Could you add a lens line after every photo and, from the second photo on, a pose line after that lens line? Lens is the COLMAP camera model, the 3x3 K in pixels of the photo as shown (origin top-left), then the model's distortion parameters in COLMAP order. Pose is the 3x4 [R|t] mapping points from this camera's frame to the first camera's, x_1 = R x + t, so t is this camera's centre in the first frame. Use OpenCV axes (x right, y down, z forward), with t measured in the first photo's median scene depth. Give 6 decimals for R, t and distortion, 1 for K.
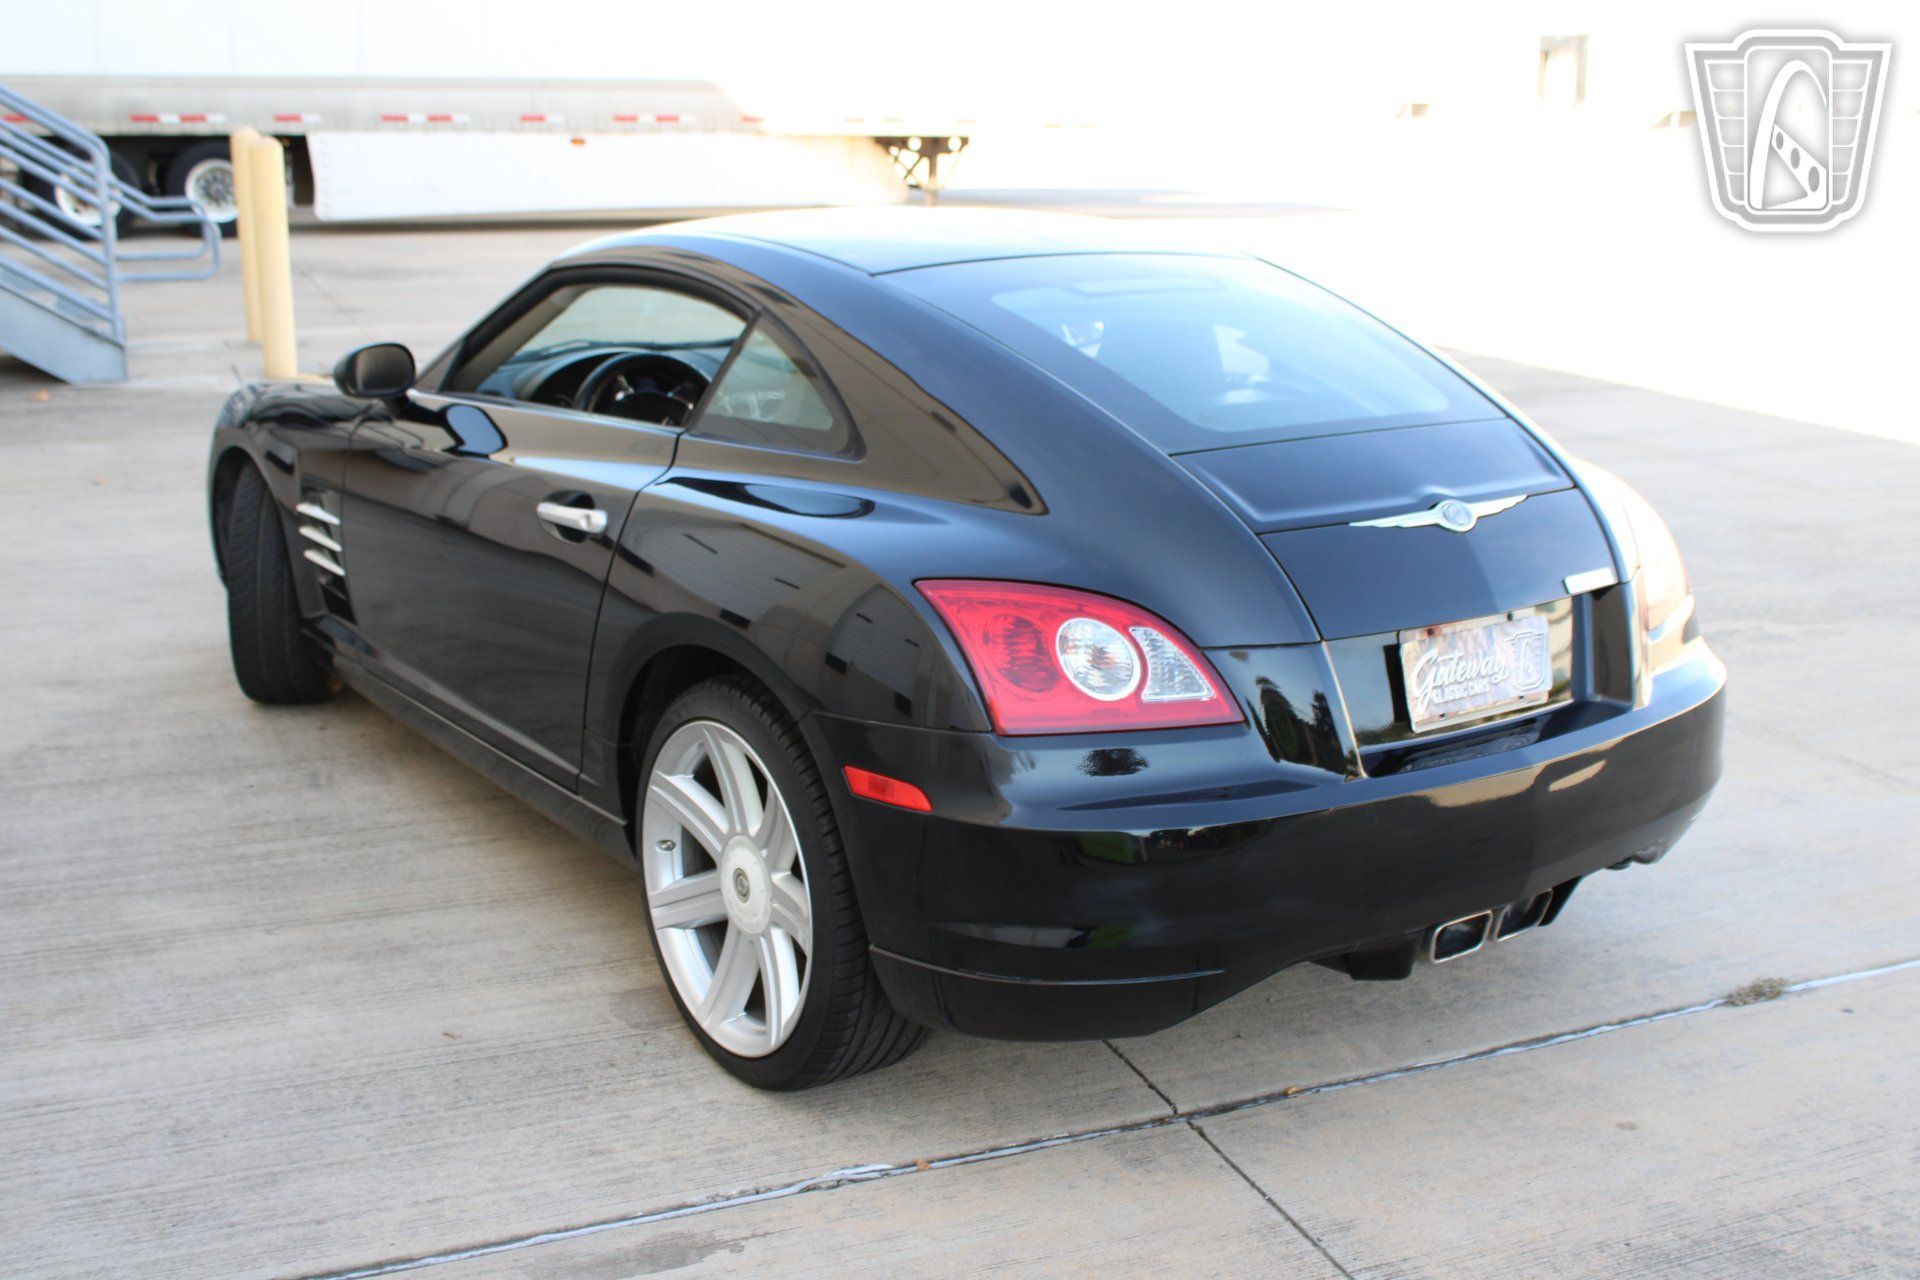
lens RADIAL K [[2062.2, 0, 960.0], [0, 2062.2, 640.0], [0, 0, 1]] dist [-0.111464, 0.140912]
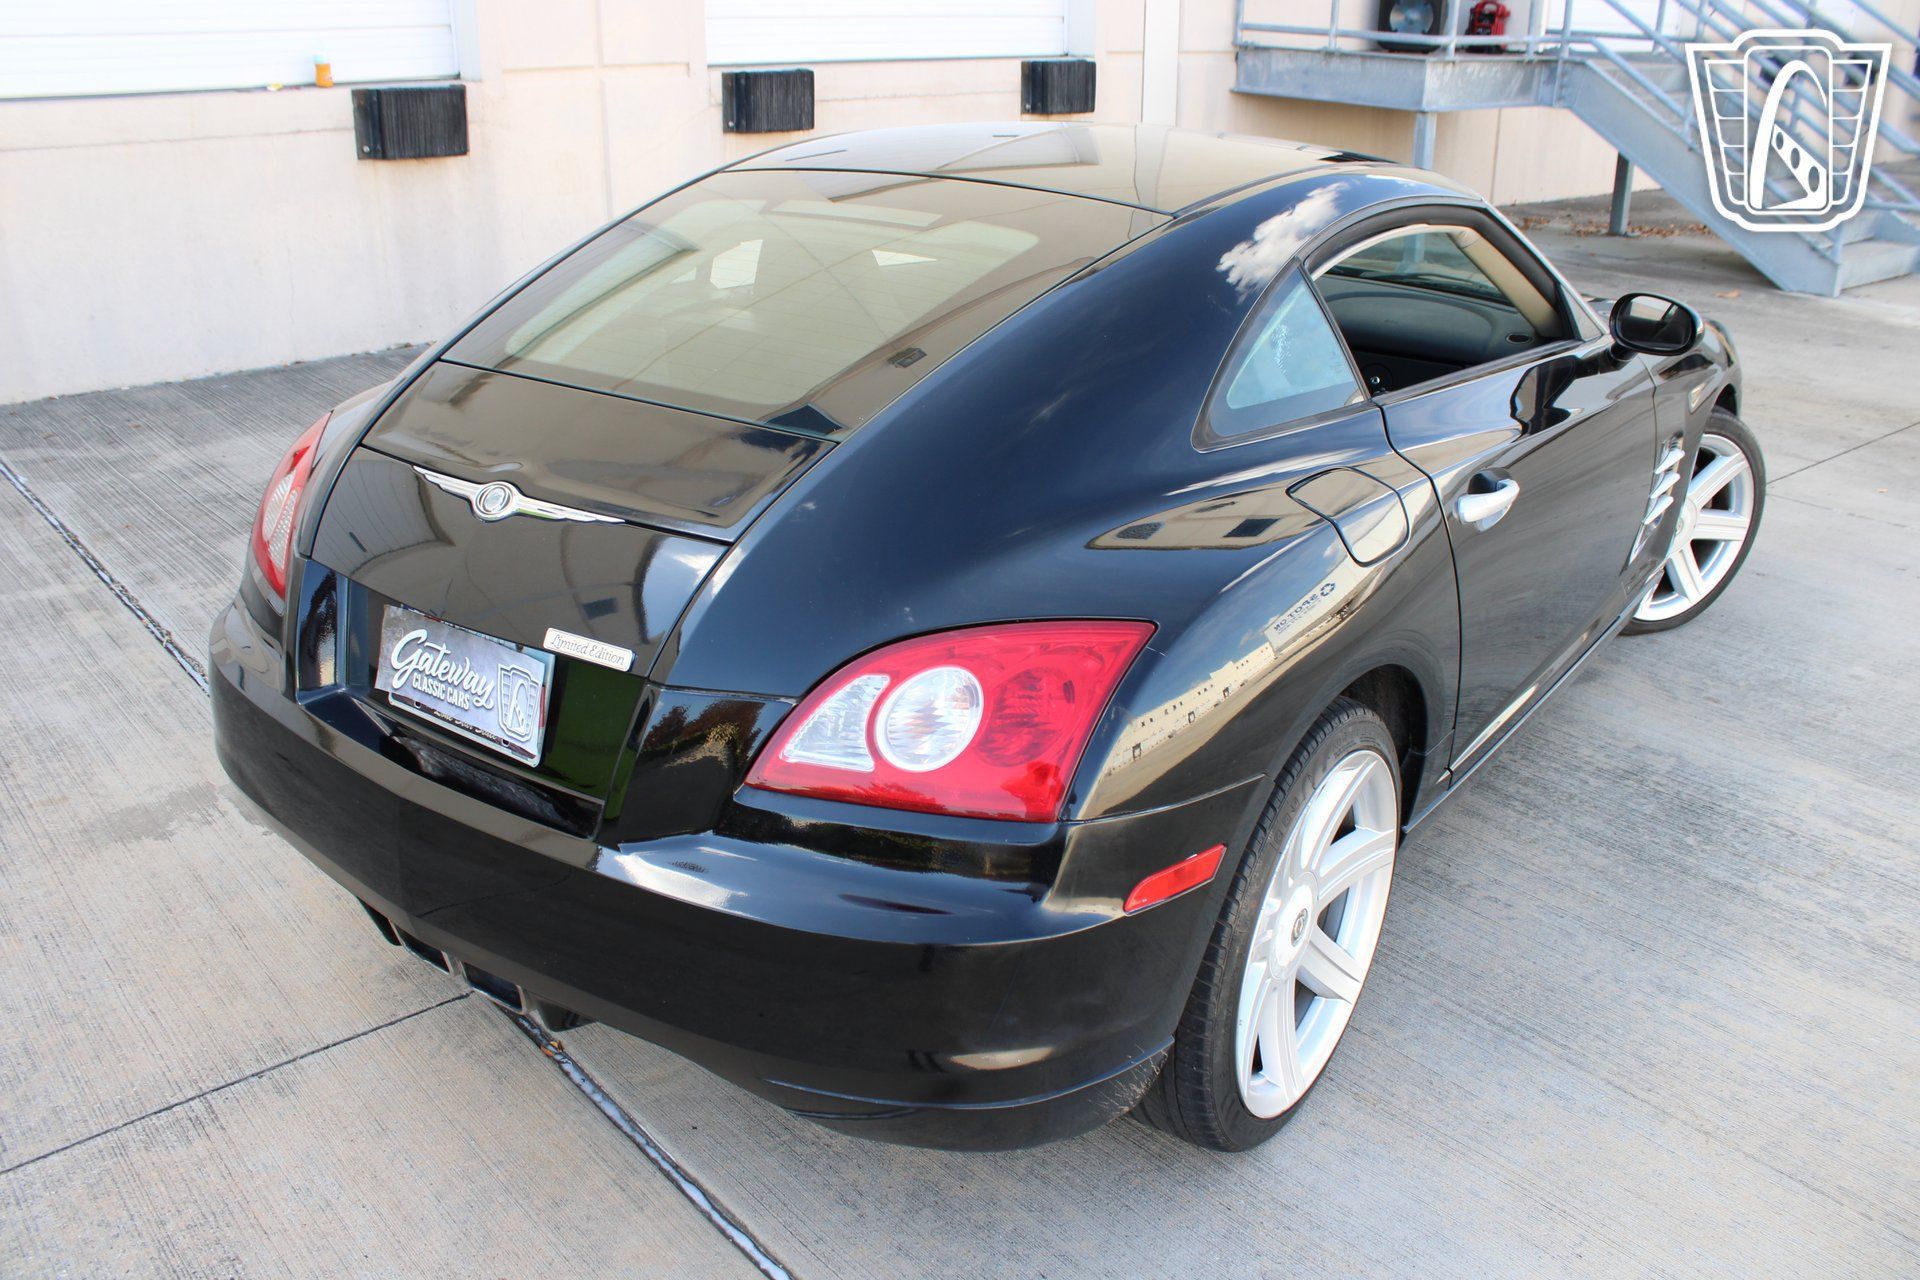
lens RADIAL K [[1624.5, 0, 932.1], [0, 1624.5, 620.8], [0, 0, 1]] dist [-0.170924, 0.168818]
pose [[0.283771, 0.331372, -0.899815, 0.859891], [-0.247536, 0.931899, 0.265123, -0.223188], [0.926391, 0.147502, 0.346472, 0.903027]]
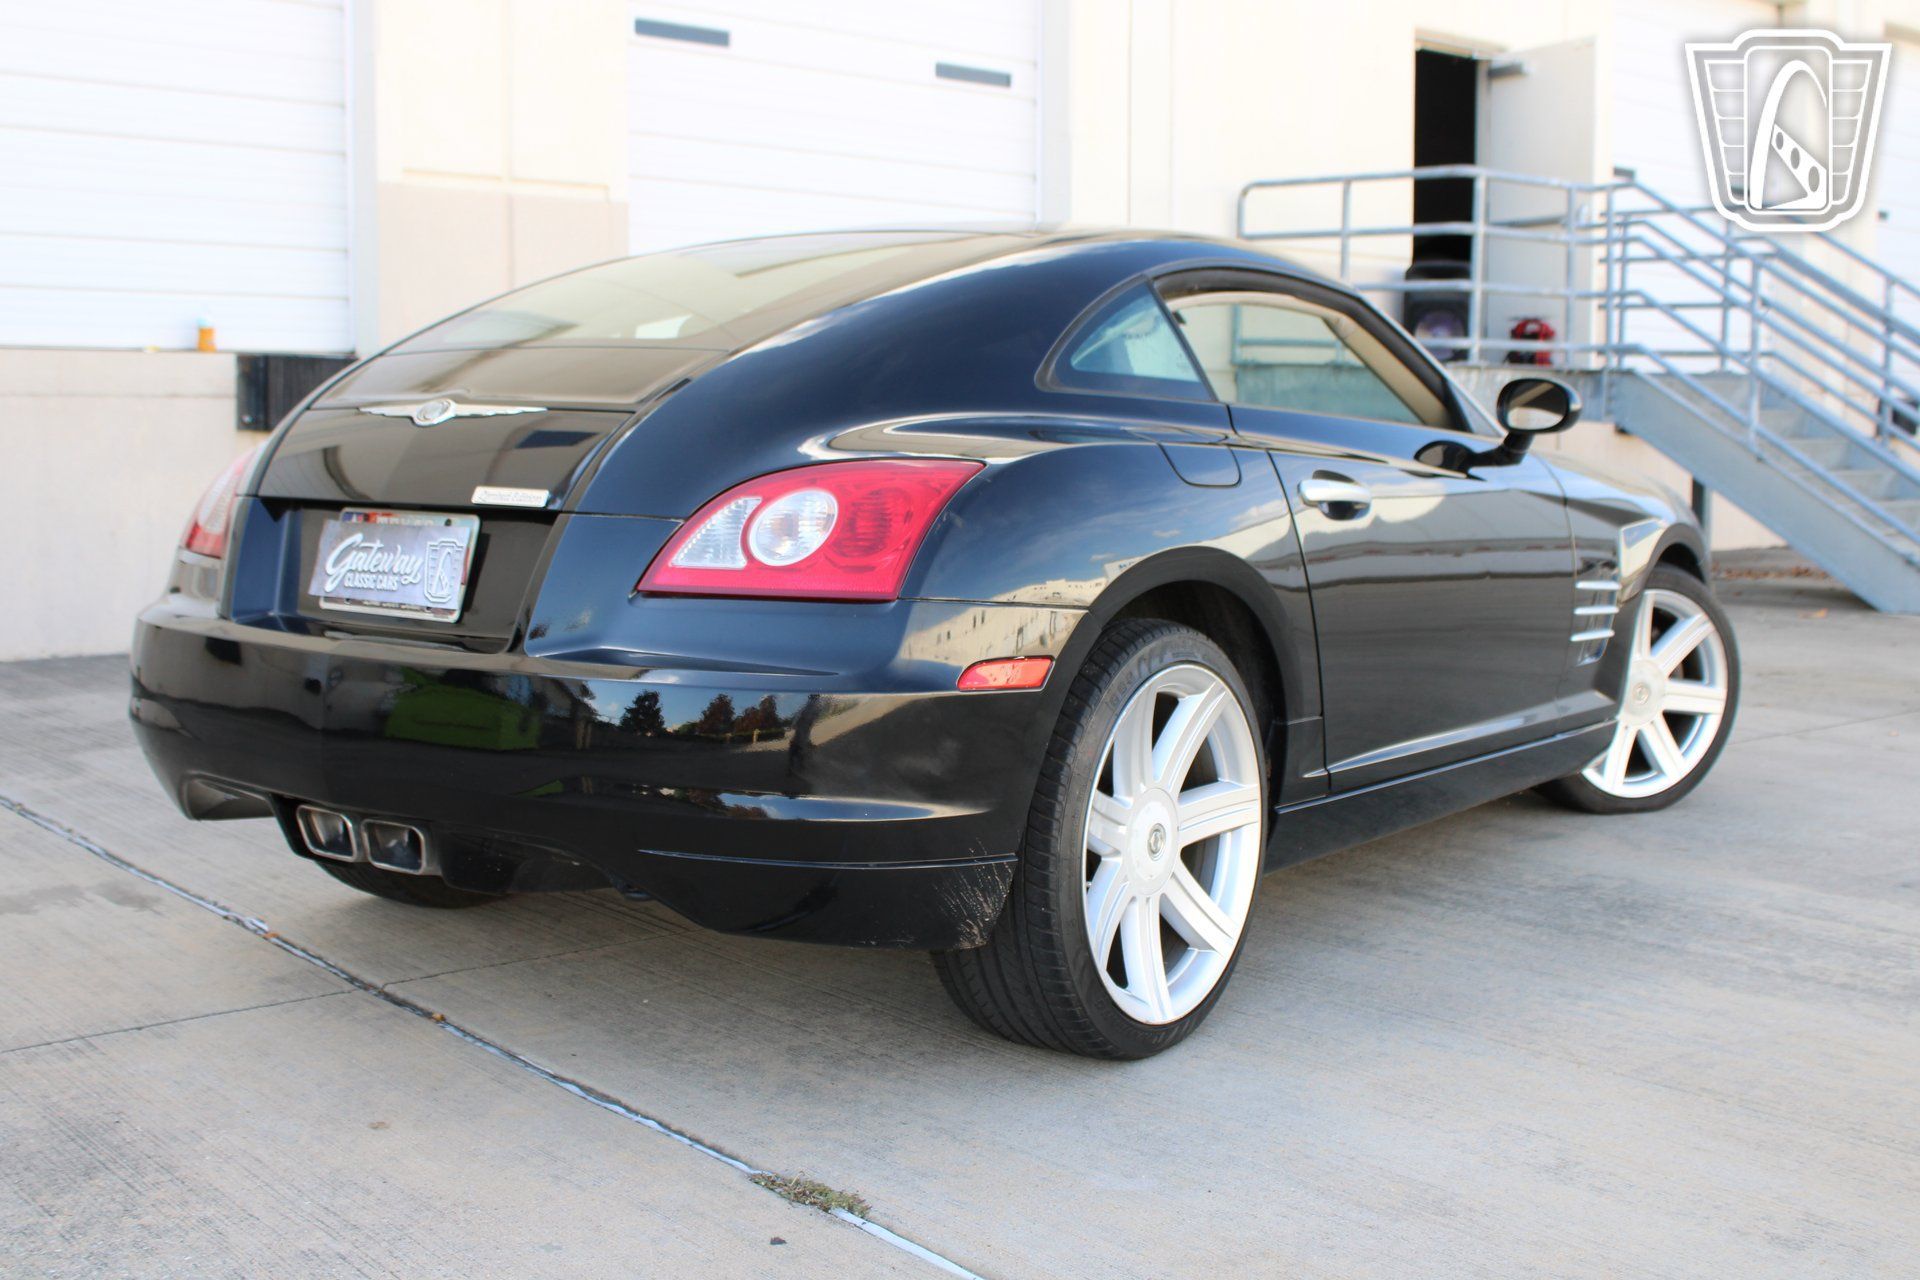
lens RADIAL K [[2118.3, 0, 910.0], [0, 2118.3, 589.4], [0, 0, 1]] dist [-0.064088, 0.005379]
pose [[0.282299, 0.059862, -0.957457, 1.219112], [-0.251980, 0.967634, -0.013796, -0.021505], [0.925642, 0.245155, 0.288246, 0.898458]]
